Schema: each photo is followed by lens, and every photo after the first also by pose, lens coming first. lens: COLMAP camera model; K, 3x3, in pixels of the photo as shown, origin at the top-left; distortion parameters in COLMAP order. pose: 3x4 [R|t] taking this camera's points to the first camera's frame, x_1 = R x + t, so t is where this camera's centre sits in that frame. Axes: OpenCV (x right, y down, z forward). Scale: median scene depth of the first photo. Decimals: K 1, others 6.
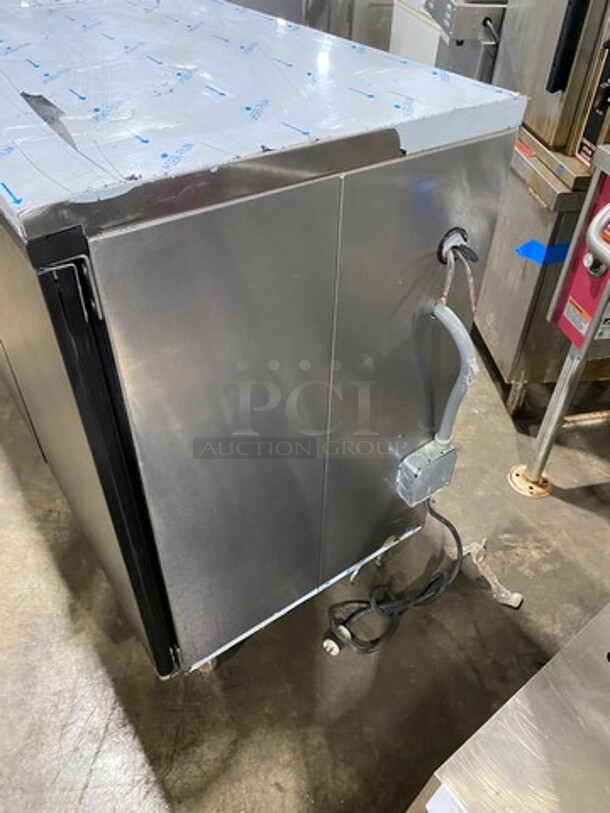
lens RADIAL K [[622.5, 0, 305.0], [0, 622.5, 406.5], [0, 0, 1]] dist [0.007424, 0.004506]
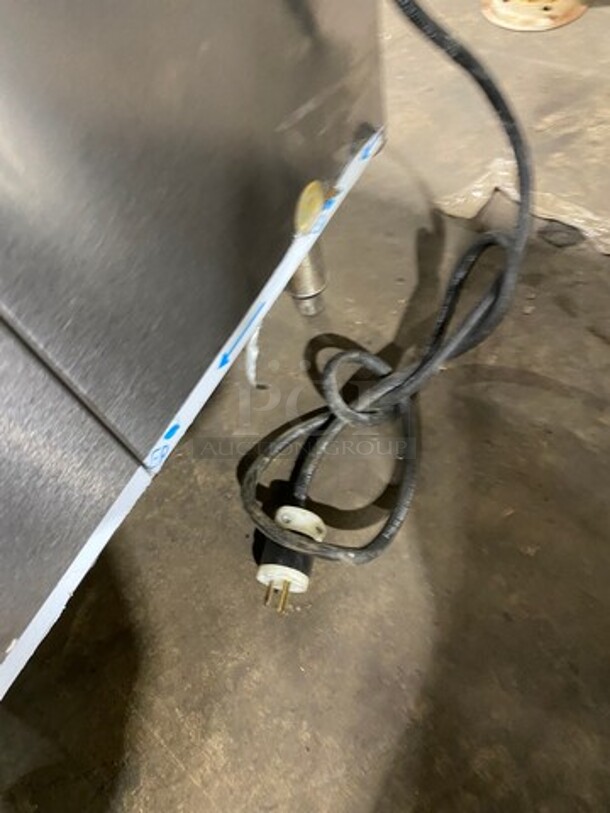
lens RADIAL K [[622.5, 0, 305.0], [0, 622.5, 406.5], [0, 0, 1]] dist [0.007424, 0.004506]
pose [[0.890483, -0.451474, 0.056673, 0.072080], [0.409802, 0.849878, 0.331316, 0.189395], [-0.197745, -0.271807, 0.941816, 0.666869]]
